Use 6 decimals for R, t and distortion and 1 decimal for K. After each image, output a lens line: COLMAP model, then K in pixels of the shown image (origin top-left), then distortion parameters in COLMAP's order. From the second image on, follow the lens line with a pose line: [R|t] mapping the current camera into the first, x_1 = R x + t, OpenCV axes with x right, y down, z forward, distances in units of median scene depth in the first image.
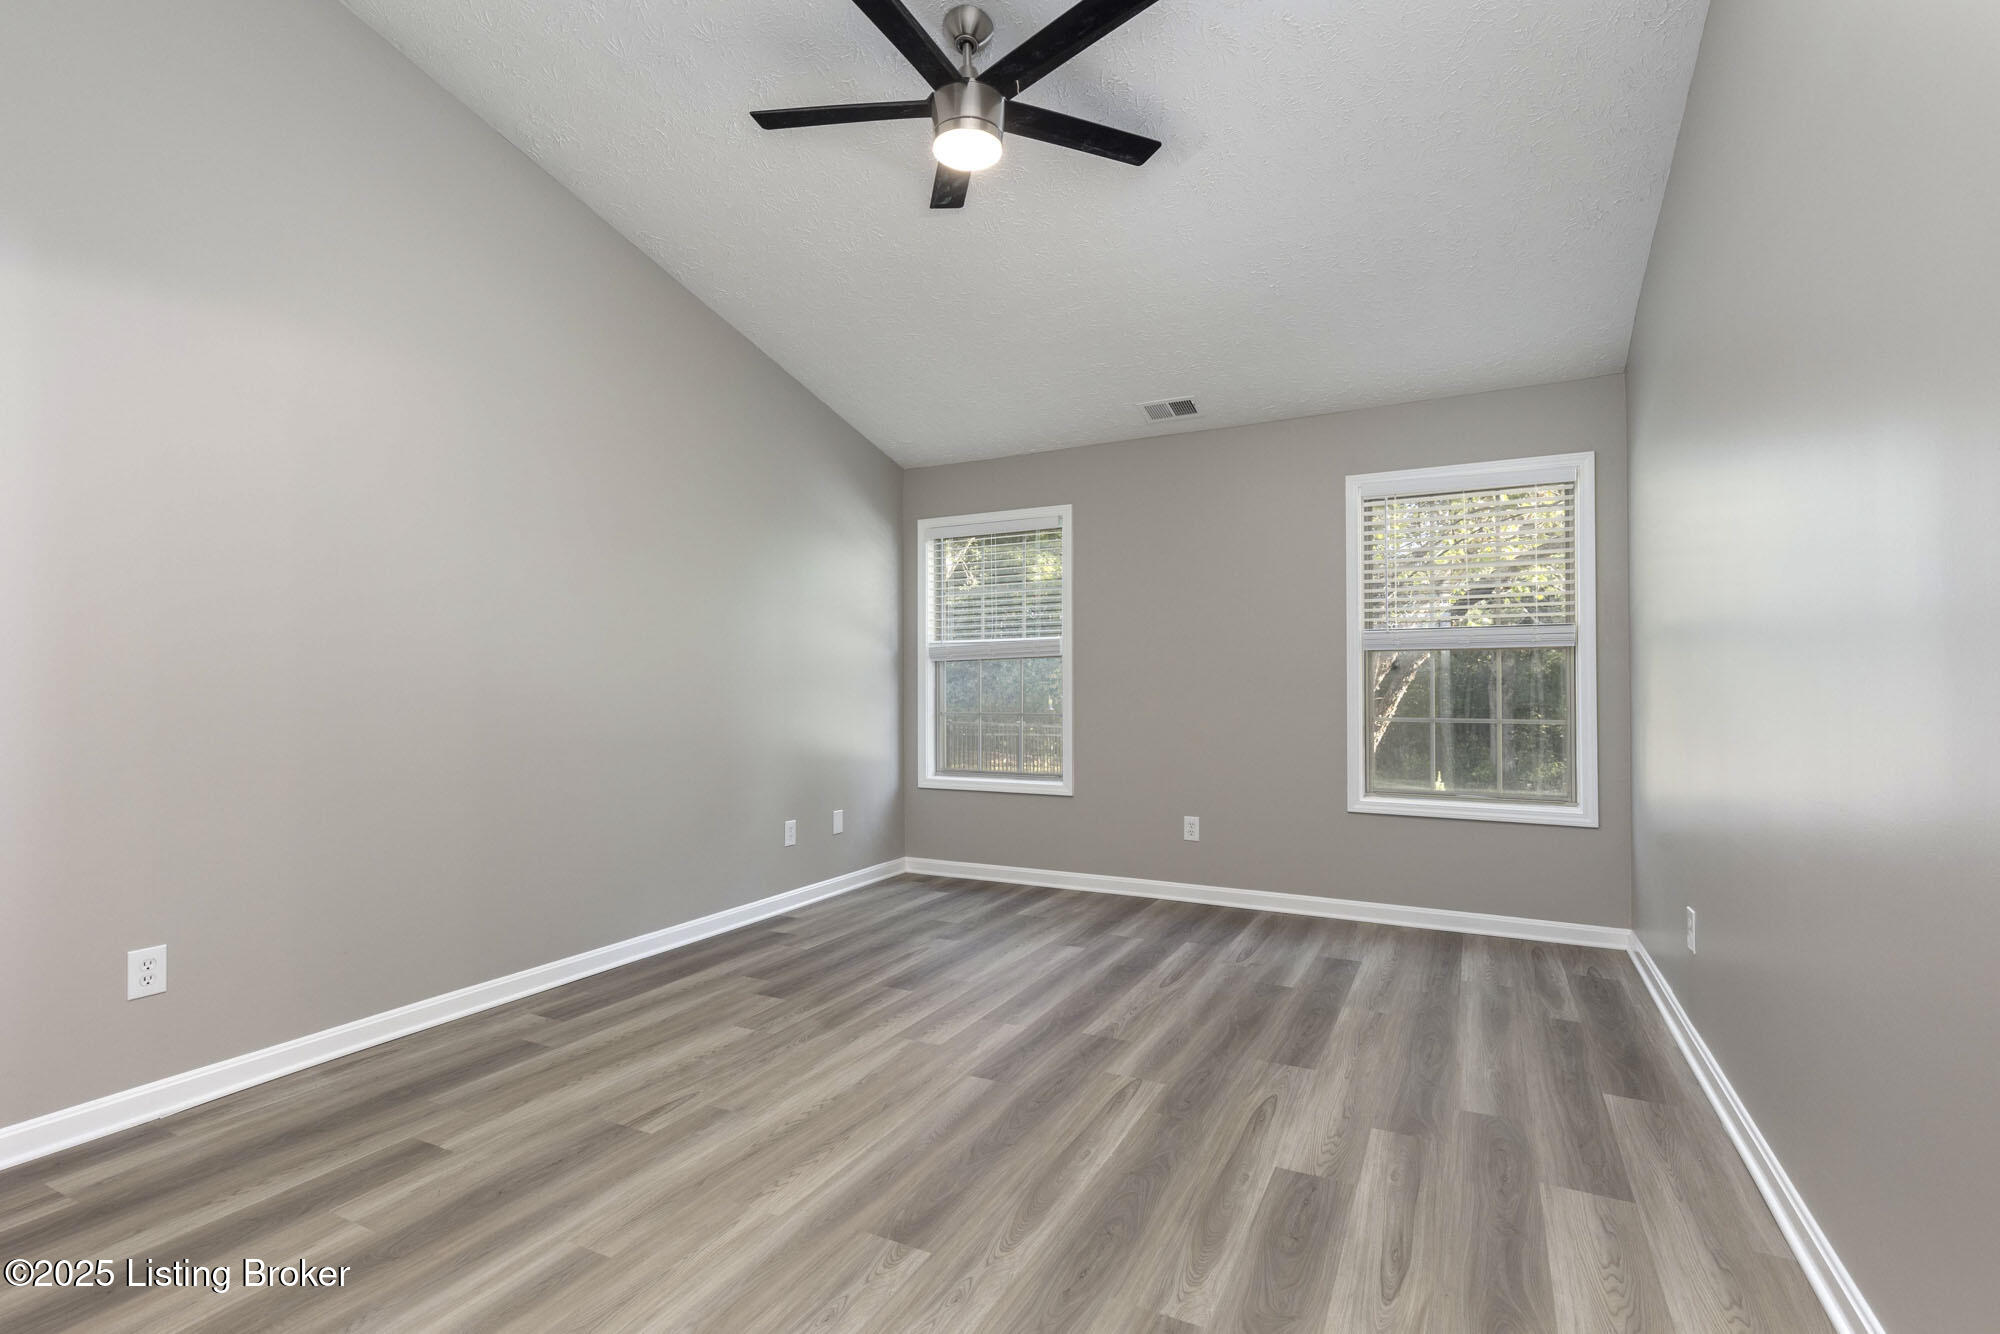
lens RADIAL K [[914.0, 0, 1000.5], [0, 914.0, 674.3], [0, 0, 1]] dist [0.004508, 0.000568]
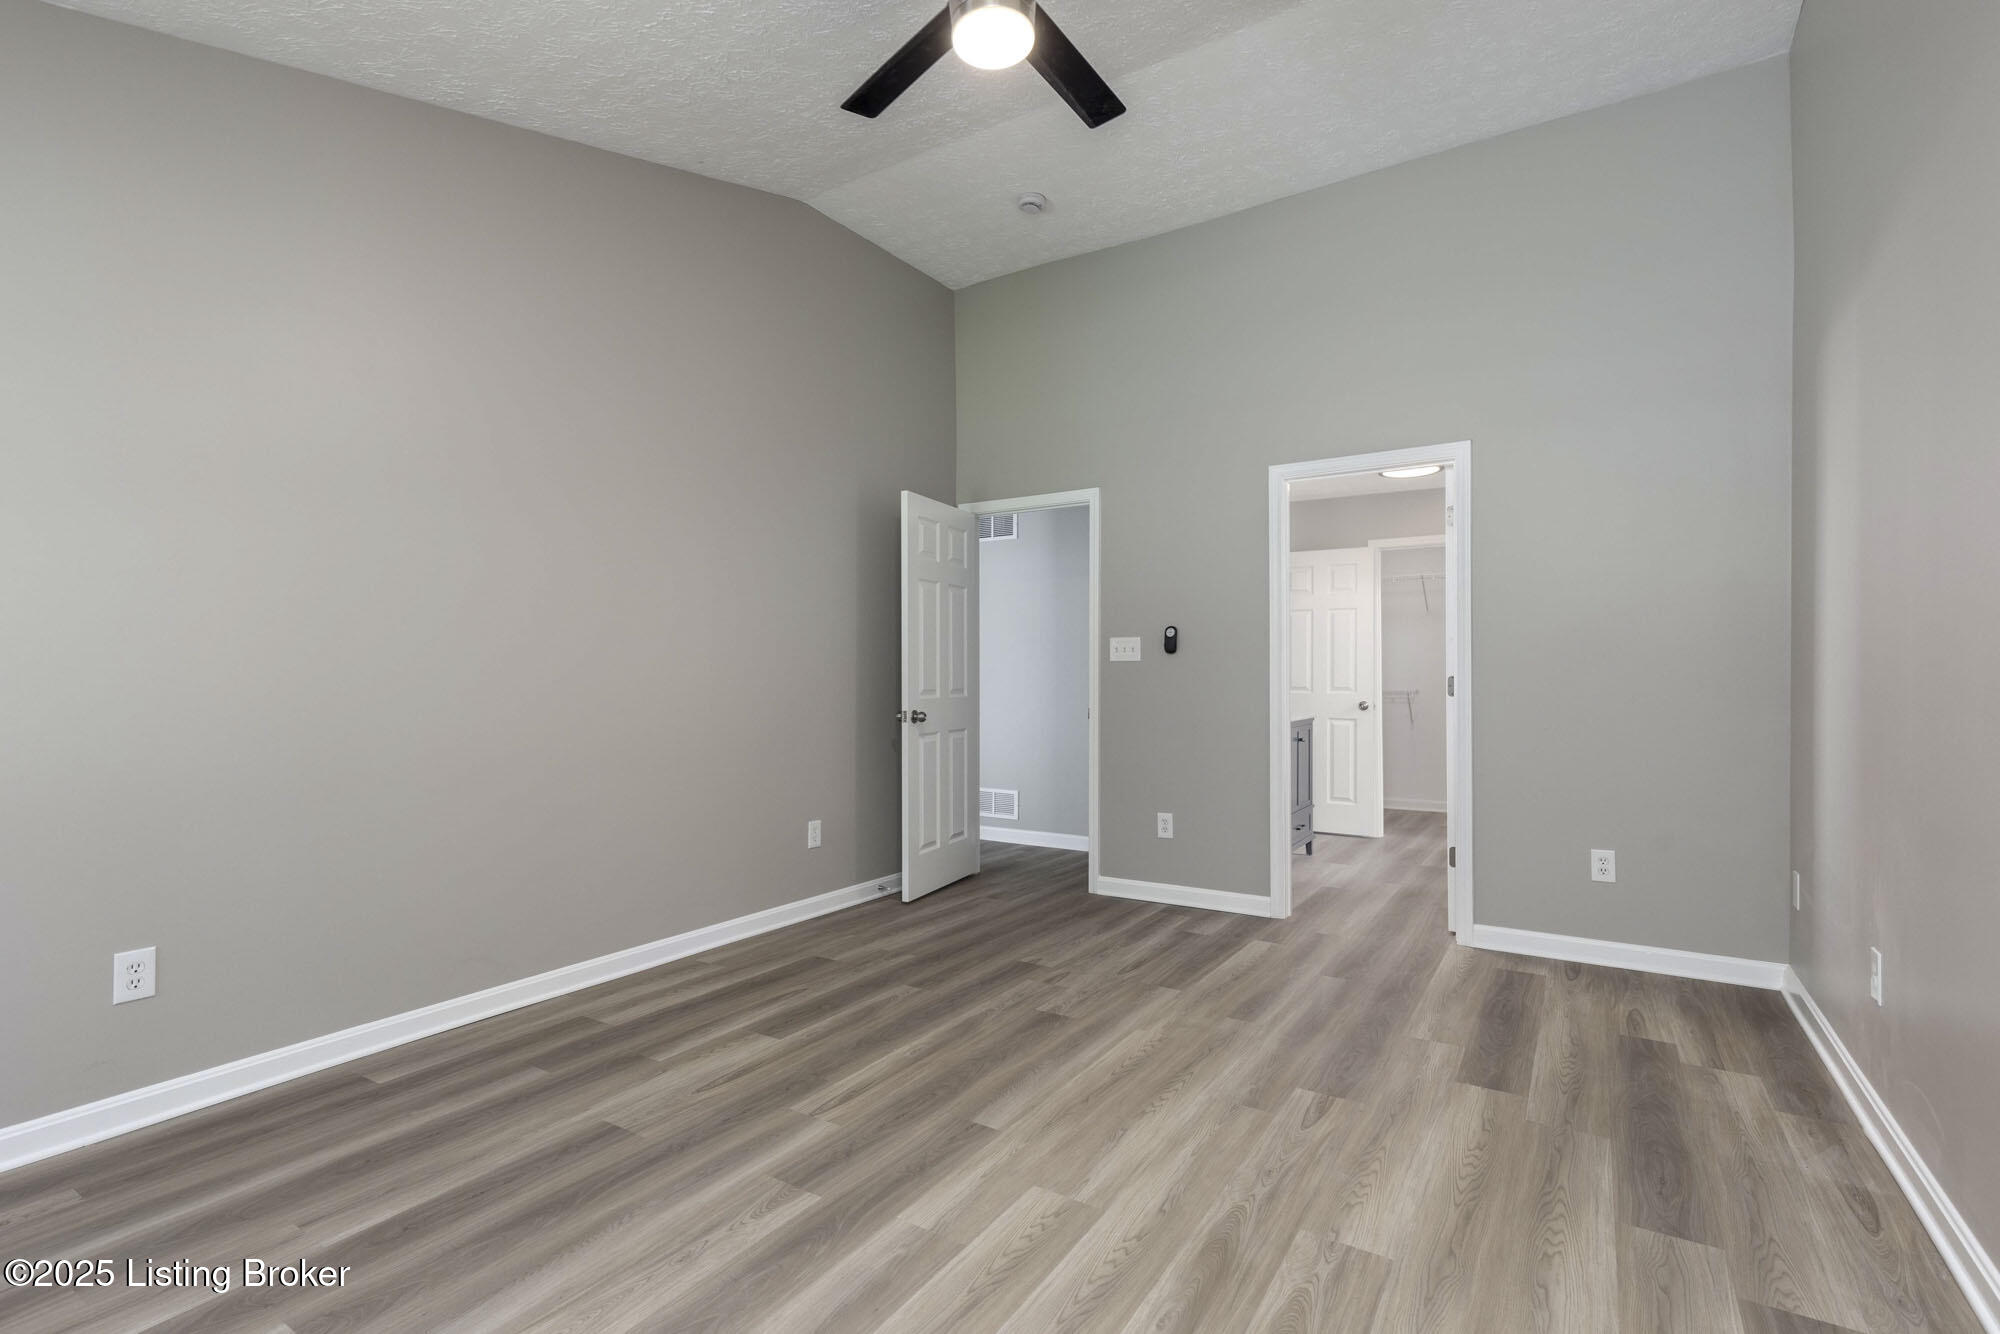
lens RADIAL K [[914.0, 0, 999.6], [0, 914.0, 675.4], [0, 0, 1]] dist [0.004508, 0.000568]
pose [[-0.995808, 0.008922, 0.091033, -0.122344], [0.007090, 0.999766, -0.020427, 0.030112], [-0.091194, -0.019696, -0.995638, 1.945069]]
